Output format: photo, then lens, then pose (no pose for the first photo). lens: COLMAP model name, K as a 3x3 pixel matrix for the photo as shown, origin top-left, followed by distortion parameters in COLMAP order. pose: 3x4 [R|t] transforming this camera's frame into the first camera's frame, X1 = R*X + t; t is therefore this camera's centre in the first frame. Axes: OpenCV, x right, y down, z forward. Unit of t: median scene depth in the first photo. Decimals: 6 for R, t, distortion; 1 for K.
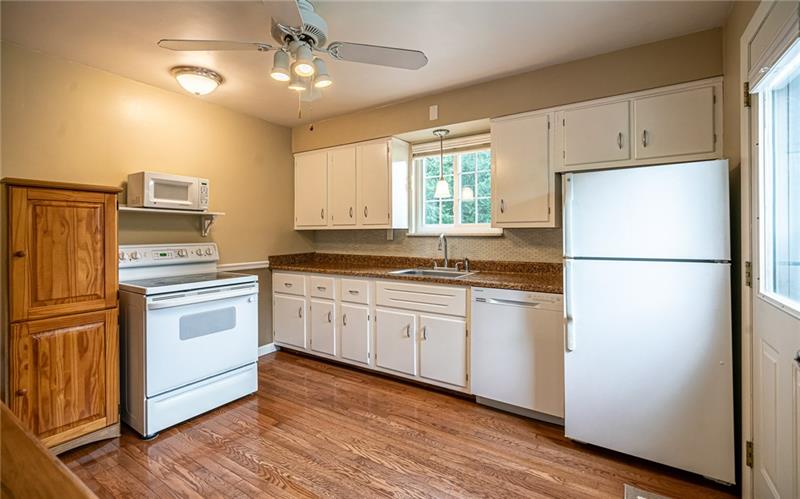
lens RADIAL K [[364.3, 0, 398.6], [0, 364.3, 233.5], [0, 0, 1]] dist [0.000494, 0.000193]
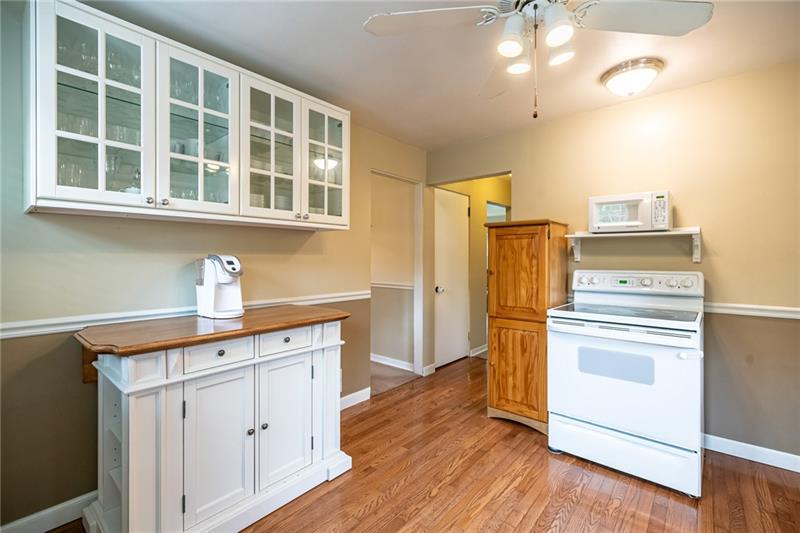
lens RADIAL K [[358.9, 0, 398.0], [0, 358.9, 261.4], [0, 0, 1]] dist [-0.001620, 0.001133]
pose [[-0.141383, 0.009009, -0.989914, 0.337307], [-0.000241, 0.999958, 0.009135, -0.002139], [0.989955, 0.001530, -0.141375, 0.563127]]
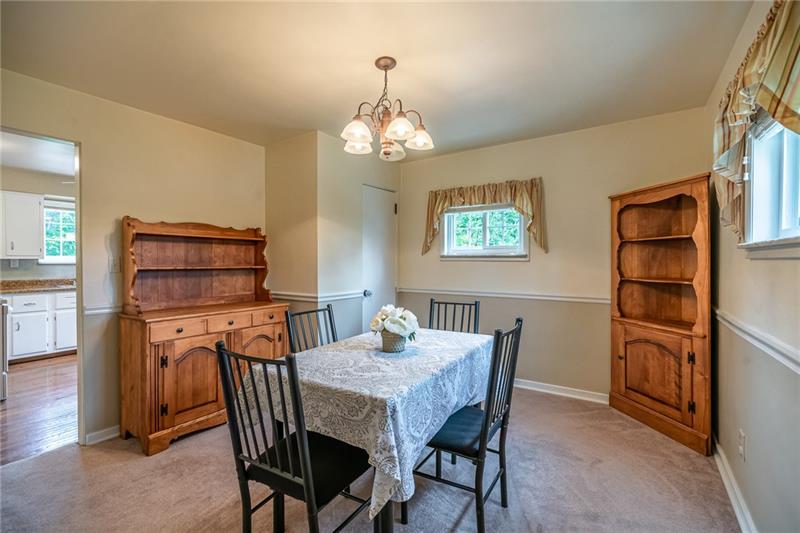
lens RADIAL K [[358.9, 0, 402.0], [0, 358.9, 260.6], [0, 0, 1]] dist [-0.001620, 0.001133]
pose [[-0.005506, 0.007749, 0.999955, -1.648046], [-0.001101, 0.999969, -0.007756, 0.002289], [-0.999984, -0.001144, -0.005497, -0.459955]]
